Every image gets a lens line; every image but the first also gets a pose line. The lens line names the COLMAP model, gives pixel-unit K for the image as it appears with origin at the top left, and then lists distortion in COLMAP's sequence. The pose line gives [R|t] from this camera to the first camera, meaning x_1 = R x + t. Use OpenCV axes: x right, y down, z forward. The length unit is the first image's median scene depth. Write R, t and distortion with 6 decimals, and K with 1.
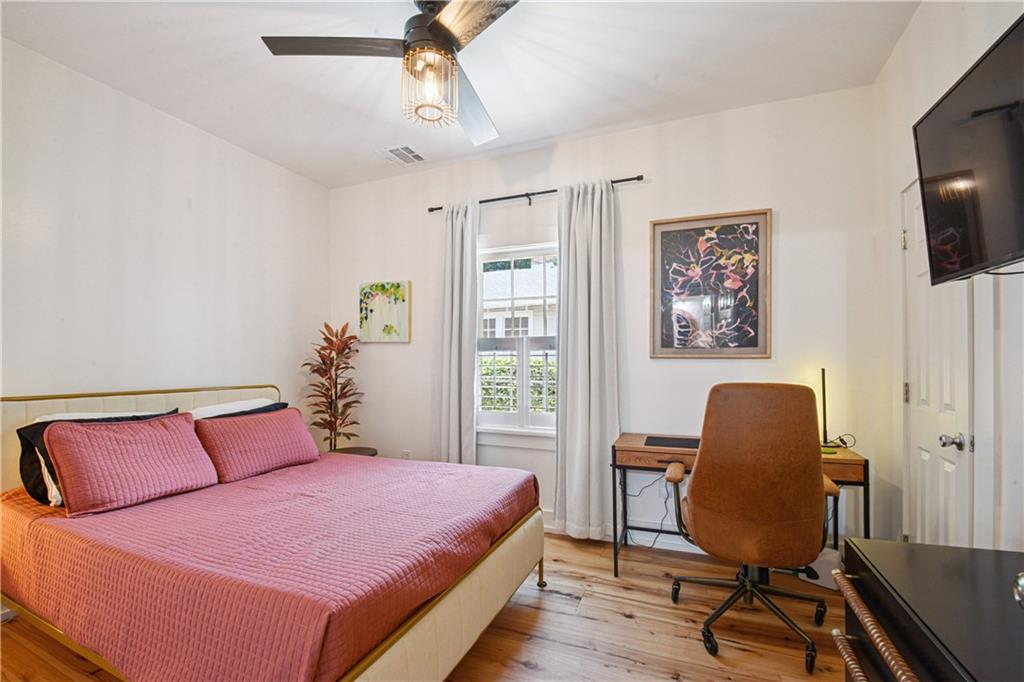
lens RADIAL K [[417.3, 0, 507.4], [0, 417.3, 360.8], [0, 0, 1]] dist [0.001213, 0.000062]
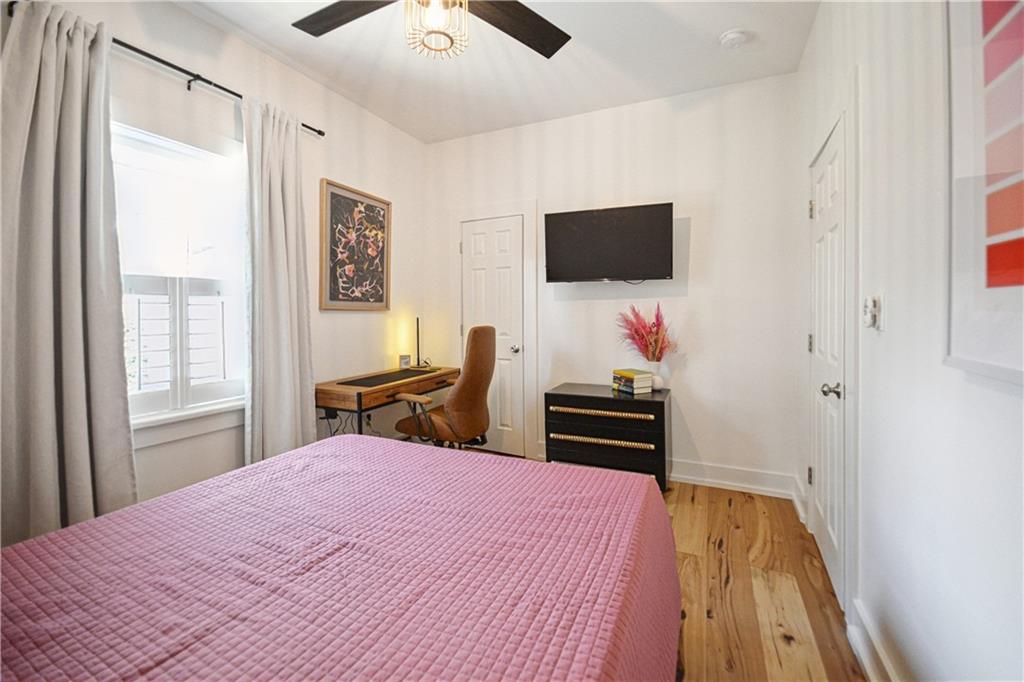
lens RADIAL K [[417.3, 0, 506.1], [0, 417.3, 316.7], [0, 0, 1]] dist [0.001213, 0.000062]
pose [[0.123640, -0.005507, 0.992312, -0.660294], [-0.006444, 0.999959, 0.006352, 0.001316], [-0.992306, -0.007180, 0.123599, 0.432917]]
